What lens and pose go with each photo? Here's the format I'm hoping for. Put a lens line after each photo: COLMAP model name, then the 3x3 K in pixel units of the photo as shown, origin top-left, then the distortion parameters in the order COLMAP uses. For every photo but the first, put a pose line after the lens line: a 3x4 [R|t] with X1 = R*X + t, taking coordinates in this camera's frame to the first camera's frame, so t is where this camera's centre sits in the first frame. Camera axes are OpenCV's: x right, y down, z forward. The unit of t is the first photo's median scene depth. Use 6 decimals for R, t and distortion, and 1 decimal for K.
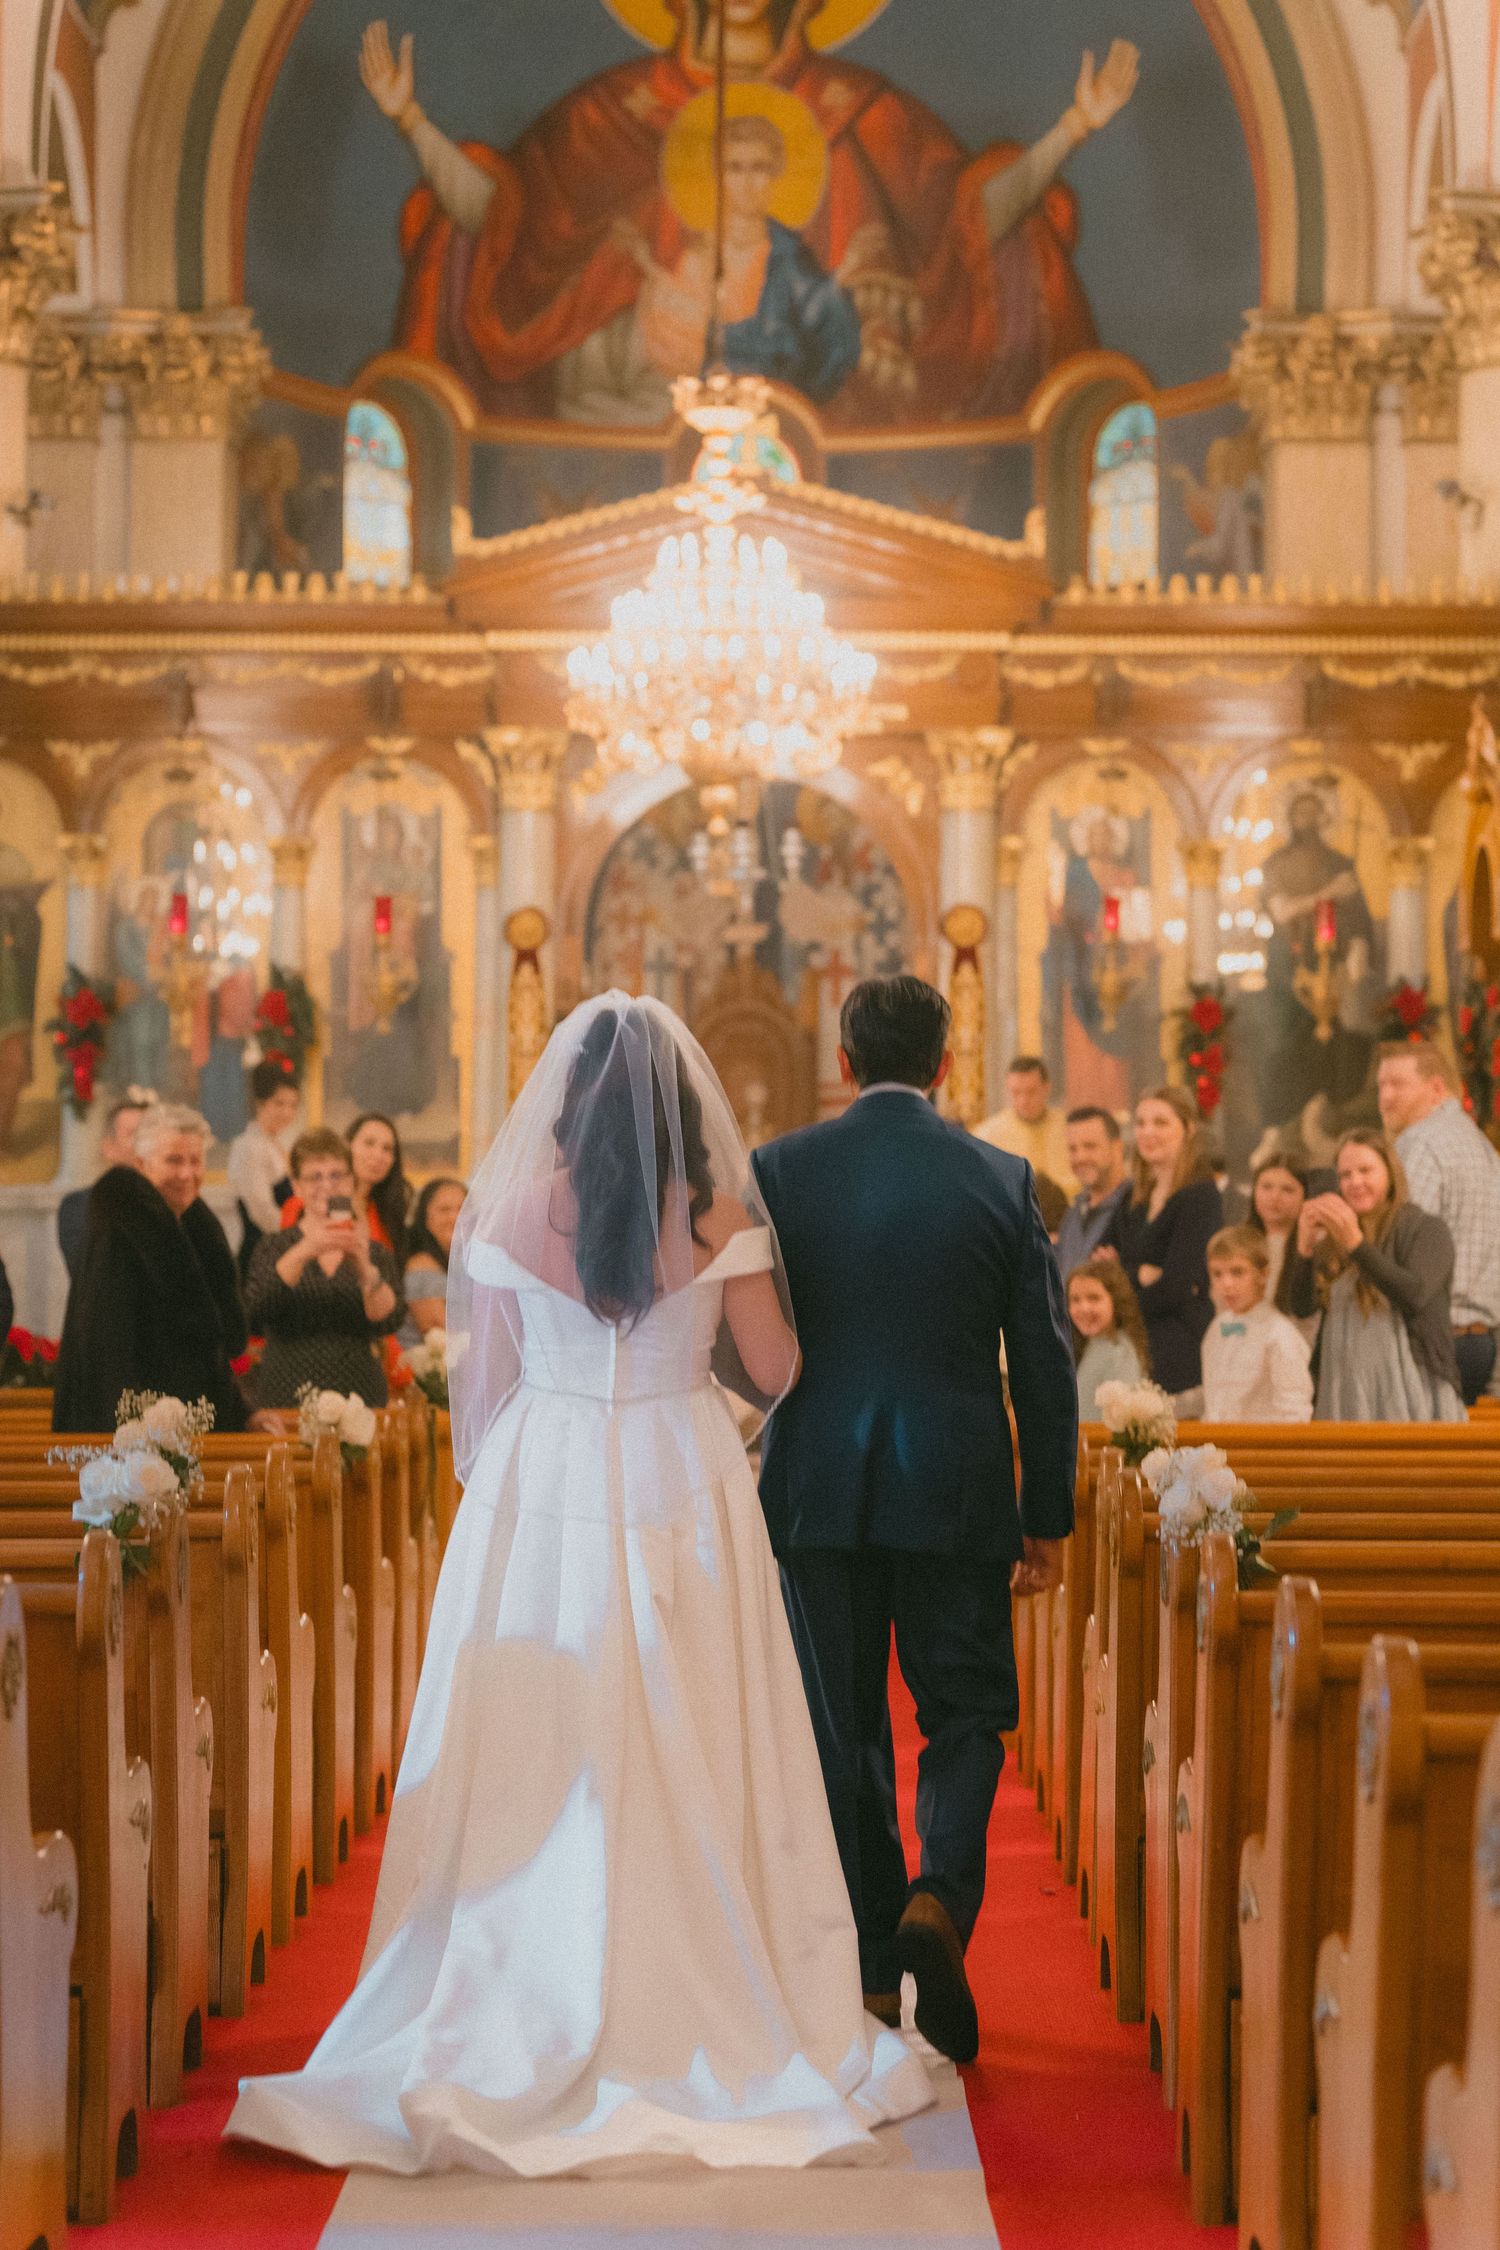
lens RADIAL K [[4500.1, 0, 749.6], [0, 4500.1, 1119.1], [0, 0, 1]] dist [0.069257, 0.000000]
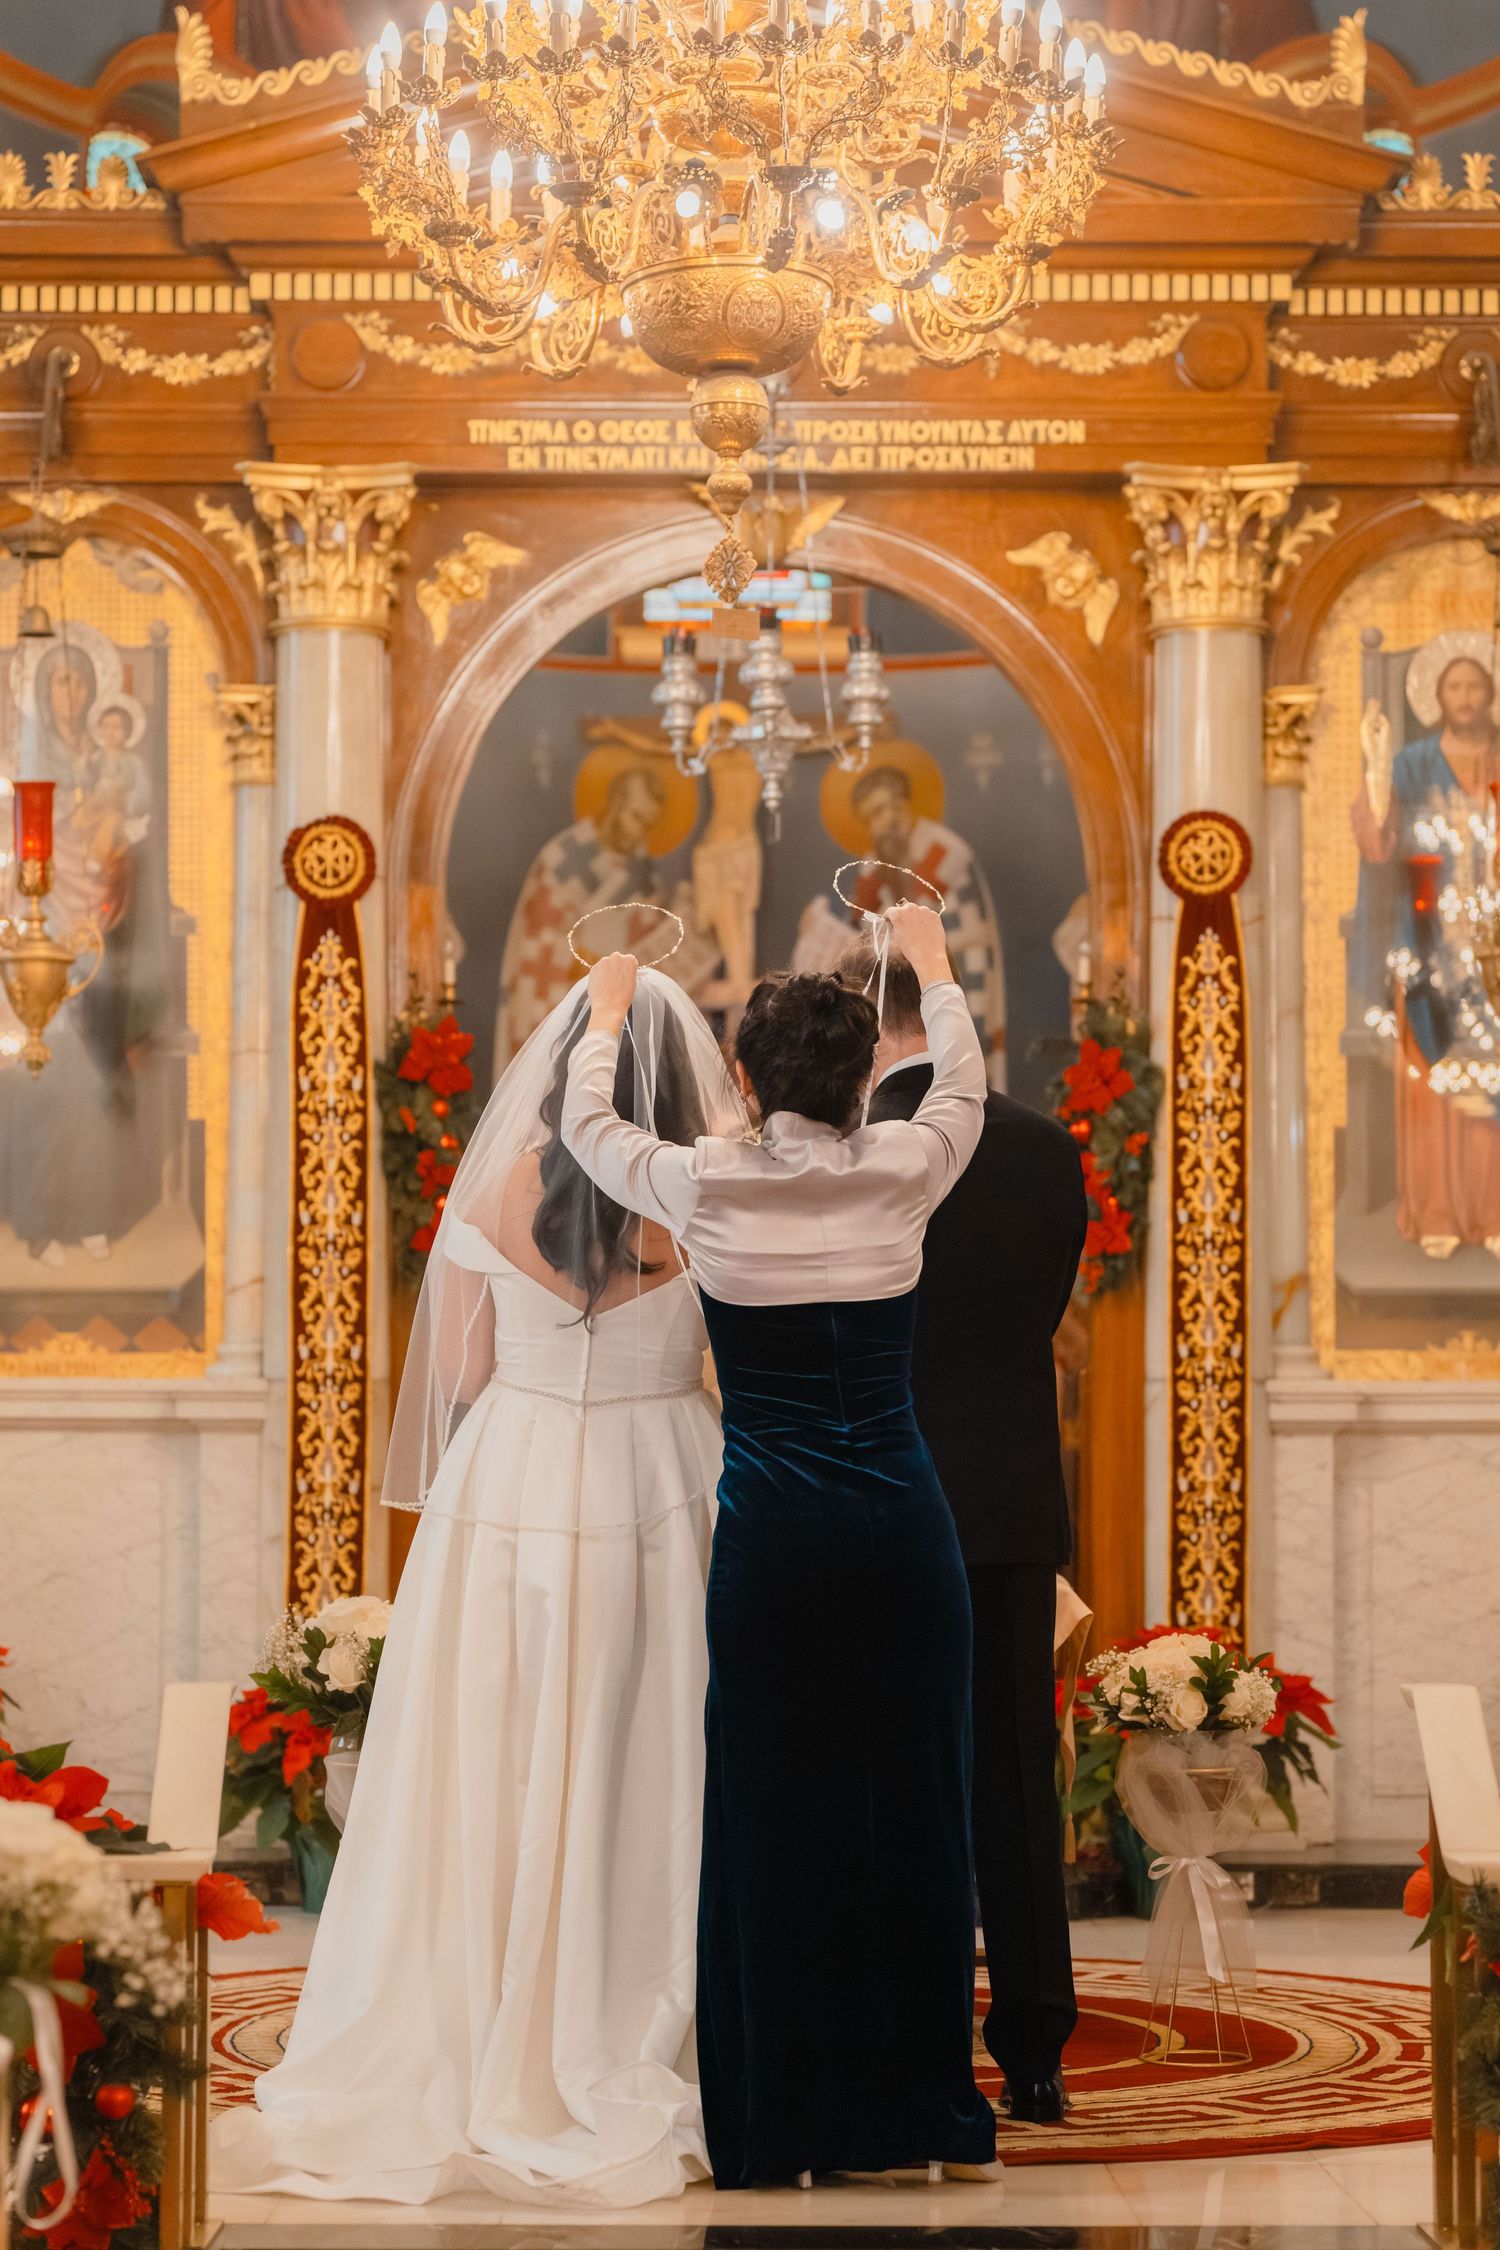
lens RADIAL K [[4455.1, 0, 692.4], [0, 4455.1, 1307.8], [0, 0, 1]] dist [0.064158, 0.000000]
pose [[0.999997, -0.000860, -0.002296, -0.007884], [0.000829, 0.999908, -0.013571, 0.013781], [0.002308, 0.013569, 0.999905, 0.498096]]
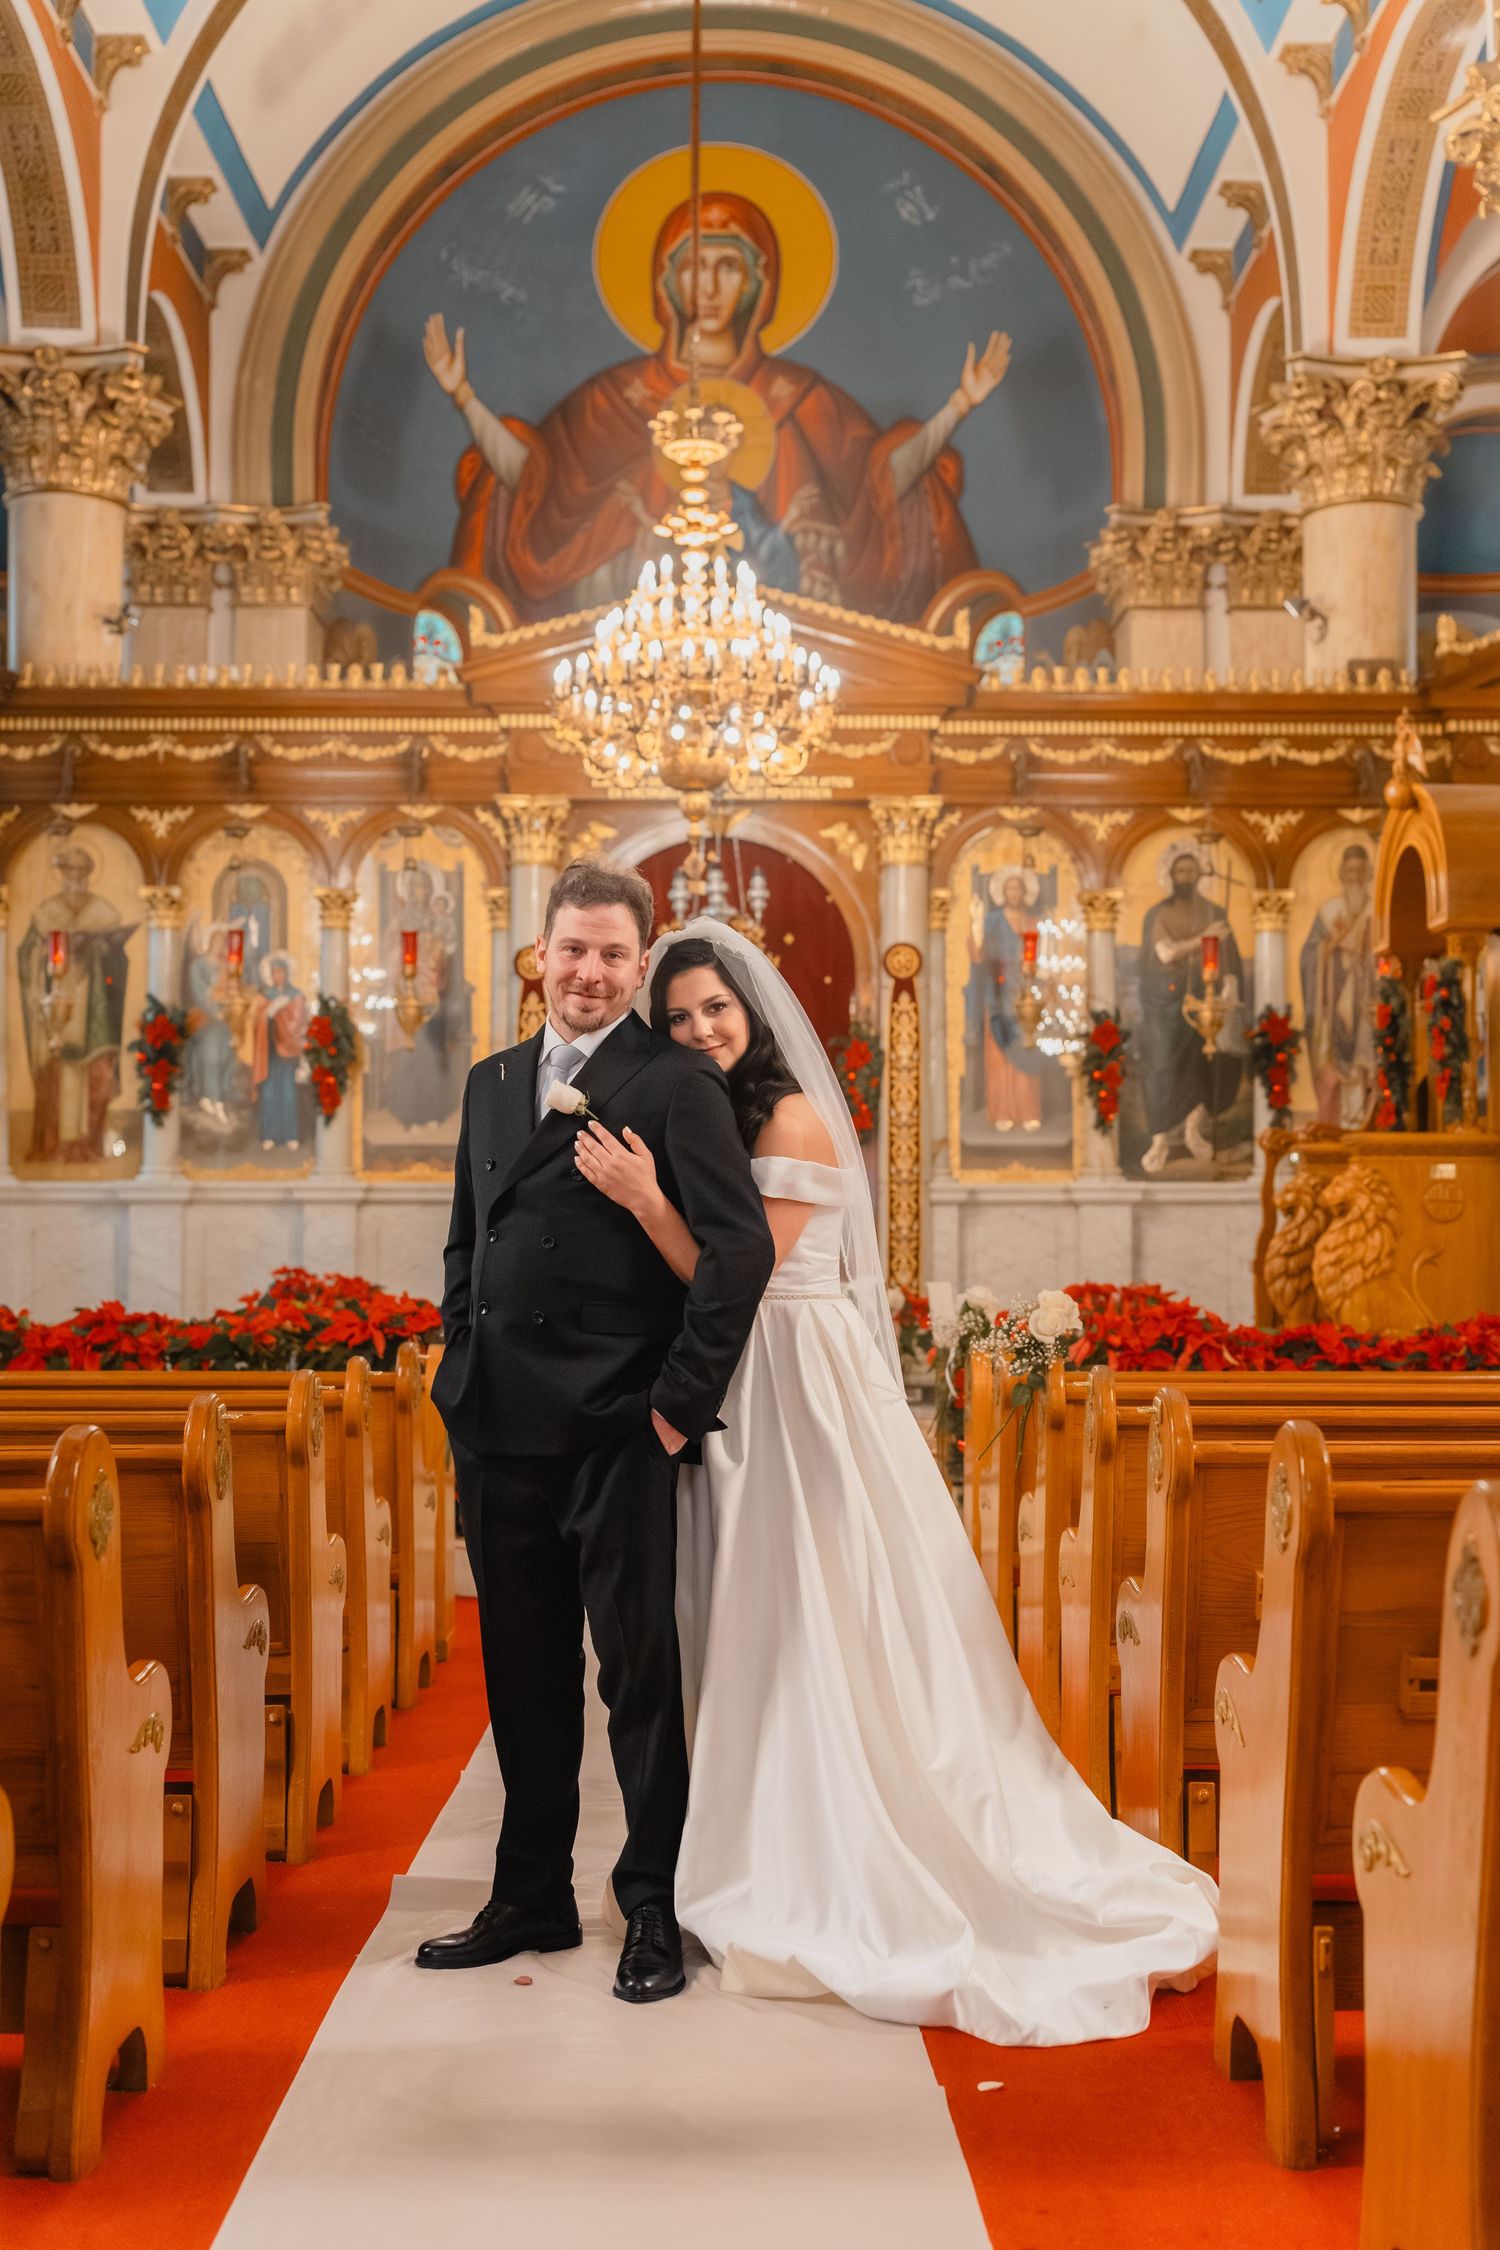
lens RADIAL K [[2432.9, 0, 715.0], [0, 2432.9, 1163.9], [0, 0, 1]] dist [-0.004074, 0.000000]
pose [[0.999999, -0.000542, 0.001290, -0.002393], [0.000557, 0.999935, -0.011406, 0.017453], [-0.001284, 0.011406, 0.999934, 0.355746]]
